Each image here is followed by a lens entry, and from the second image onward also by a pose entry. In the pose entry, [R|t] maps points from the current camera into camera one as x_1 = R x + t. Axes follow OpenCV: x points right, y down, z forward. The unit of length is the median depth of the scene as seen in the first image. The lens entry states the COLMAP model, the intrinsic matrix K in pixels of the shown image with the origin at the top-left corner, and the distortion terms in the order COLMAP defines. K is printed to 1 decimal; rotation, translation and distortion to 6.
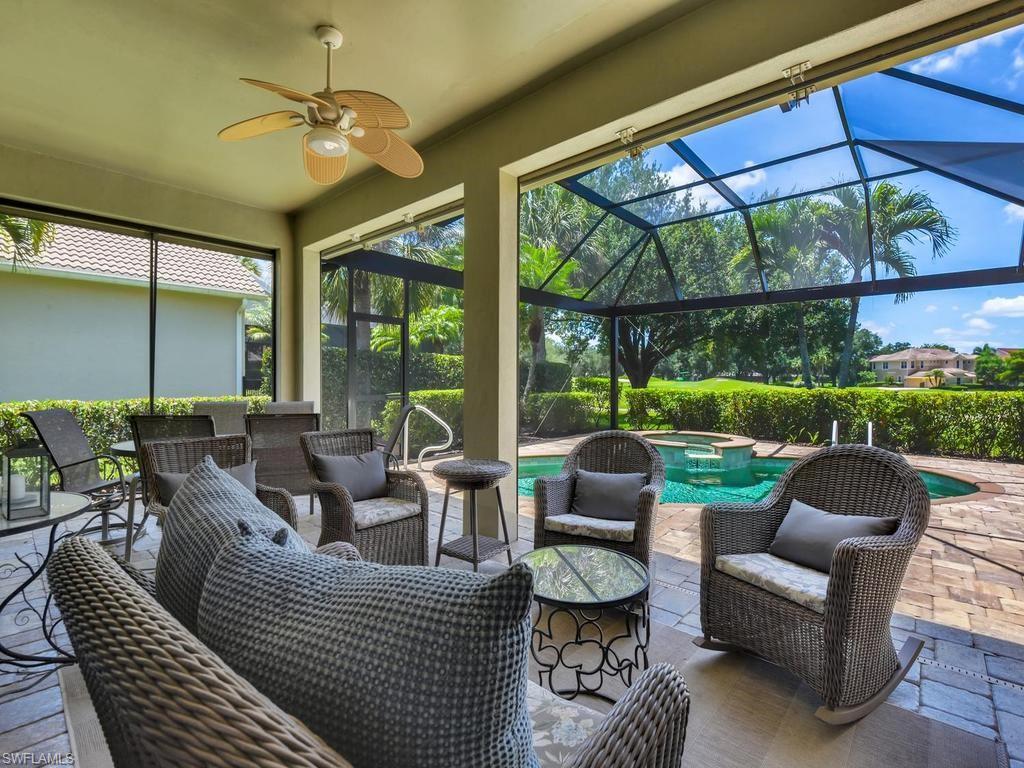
lens RADIAL K [[471.5, 0, 512.2], [0, 471.5, 383.5], [0, 0, 1]] dist [-0.012741, -0.005480]
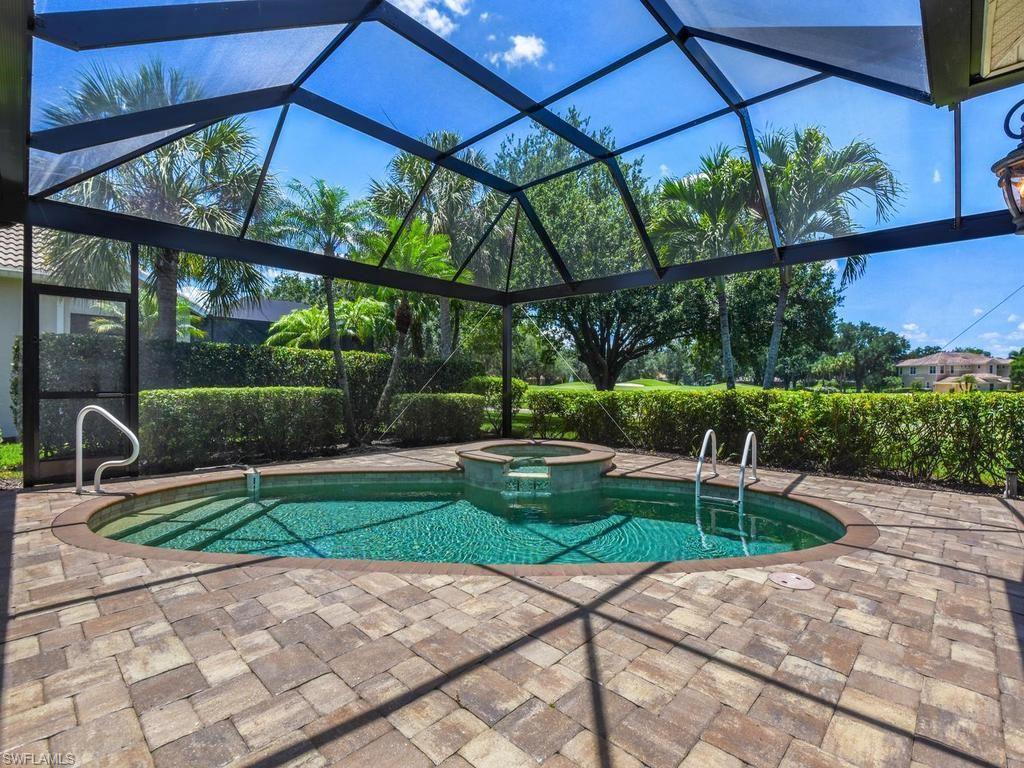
lens RADIAL K [[471.5, 0, 510.7], [0, 471.5, 394.5], [0, 0, 1]] dist [-0.012741, -0.005480]
pose [[0.998936, 0.005055, -0.045830, 0.123242], [-0.004401, 0.999887, 0.014363, 0.003861], [0.045898, -0.014146, 0.998846, 0.068669]]
